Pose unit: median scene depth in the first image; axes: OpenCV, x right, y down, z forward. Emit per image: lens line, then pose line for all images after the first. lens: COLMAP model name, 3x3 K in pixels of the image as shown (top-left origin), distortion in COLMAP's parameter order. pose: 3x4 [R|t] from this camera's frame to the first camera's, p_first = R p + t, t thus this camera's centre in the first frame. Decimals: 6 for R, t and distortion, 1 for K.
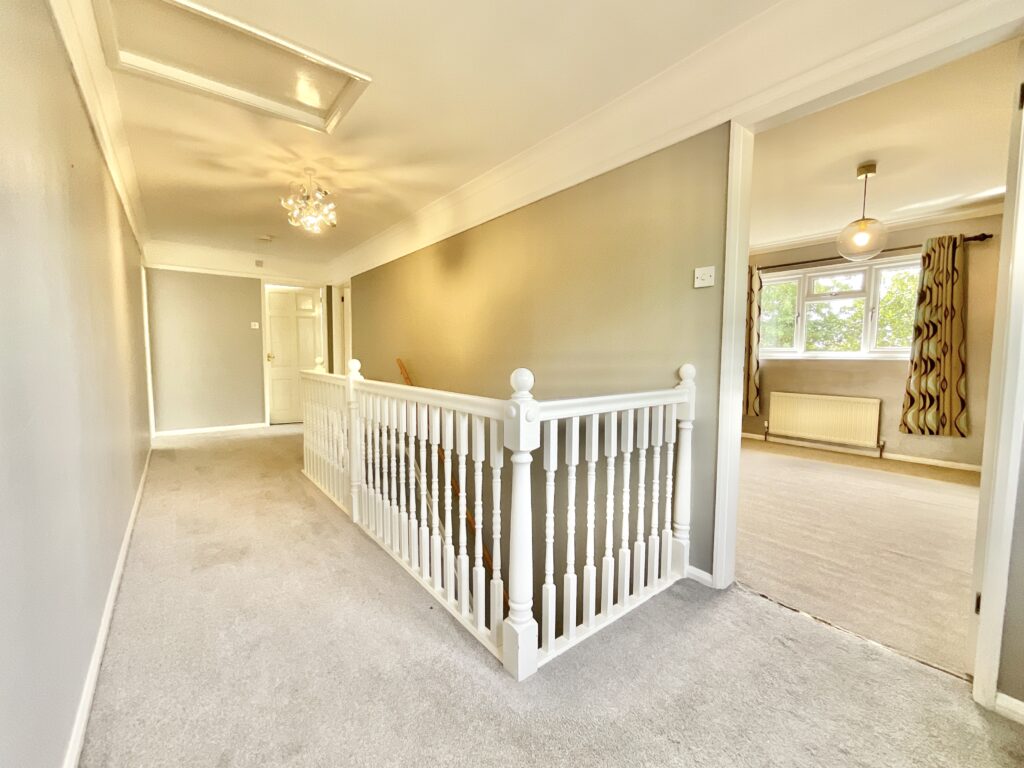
lens RADIAL K [[415.4, 0, 512.9], [0, 415.4, 386.2], [0, 0, 1]] dist [-0.002546, -0.000754]
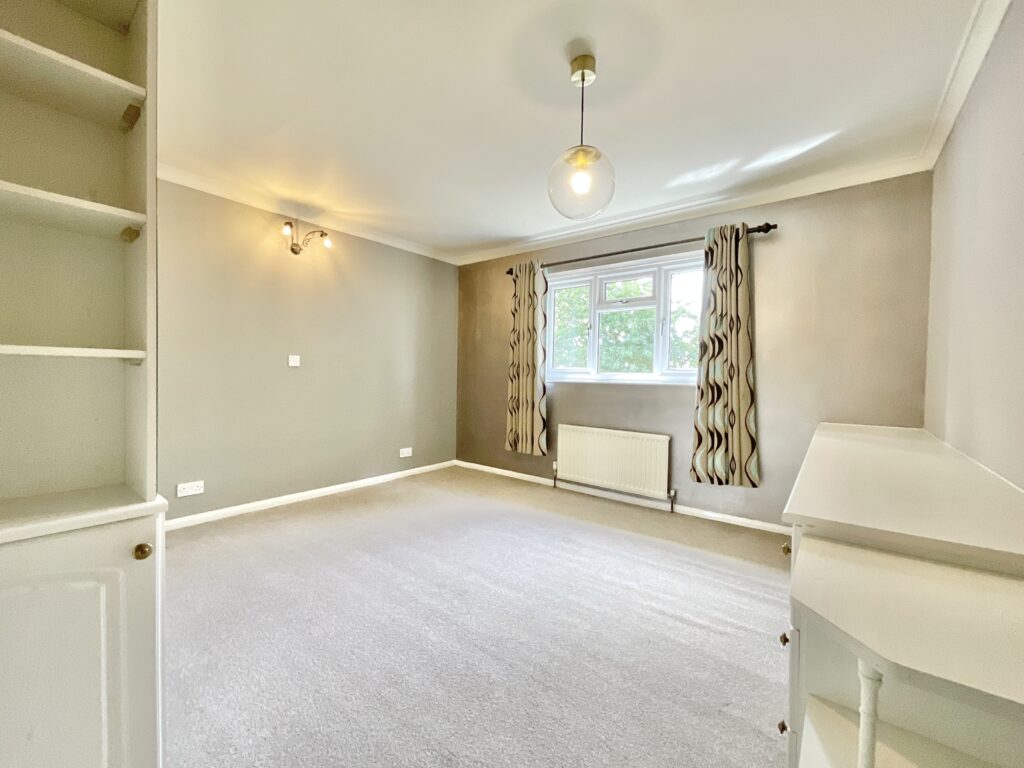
lens RADIAL K [[415.4, 0, 511.8], [0, 415.4, 386.8], [0, 0, 1]] dist [-0.002546, -0.000754]
pose [[0.969872, 0.004205, 0.243581, 0.454217], [0.005869, 0.999157, -0.040619, -0.032330], [-0.243546, 0.040825, 0.969030, 0.350405]]
